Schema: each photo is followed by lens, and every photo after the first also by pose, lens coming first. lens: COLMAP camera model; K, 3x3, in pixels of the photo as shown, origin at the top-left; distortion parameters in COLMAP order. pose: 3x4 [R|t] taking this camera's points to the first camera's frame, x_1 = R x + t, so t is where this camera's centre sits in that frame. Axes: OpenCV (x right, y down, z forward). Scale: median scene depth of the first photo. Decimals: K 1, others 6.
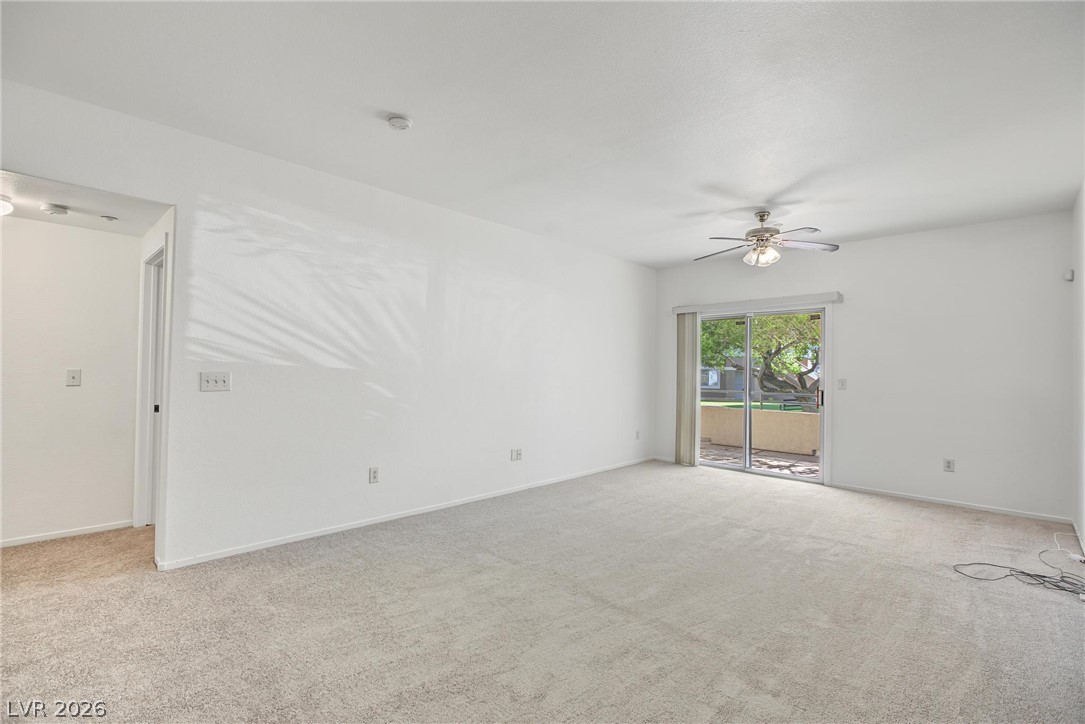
lens RADIAL K [[495.2, 0, 542.7], [0, 495.2, 362.5], [0, 0, 1]] dist [-0.016253, 0.002531]
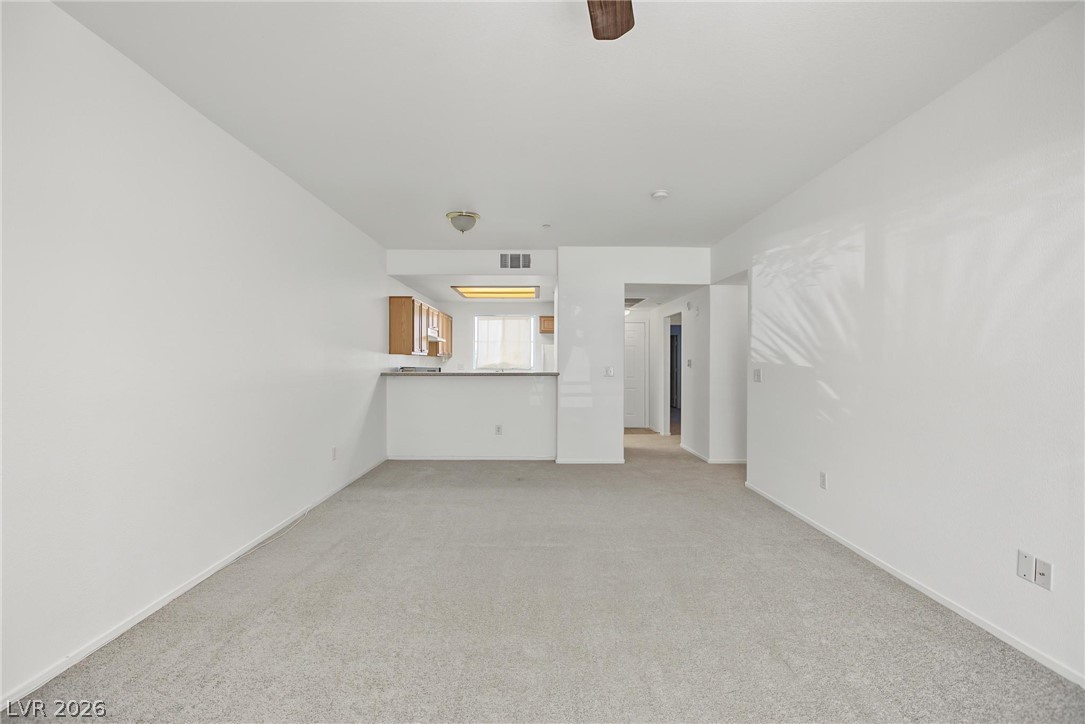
lens RADIAL K [[495.2, 0, 542.5], [0, 495.2, 362.9], [0, 0, 1]] dist [-0.016253, 0.002531]
pose [[-0.714789, -0.016982, -0.699134, 0.701396], [-0.005179, 0.999806, -0.018991, 0.026252], [0.699321, -0.009953, -0.714739, 1.311009]]
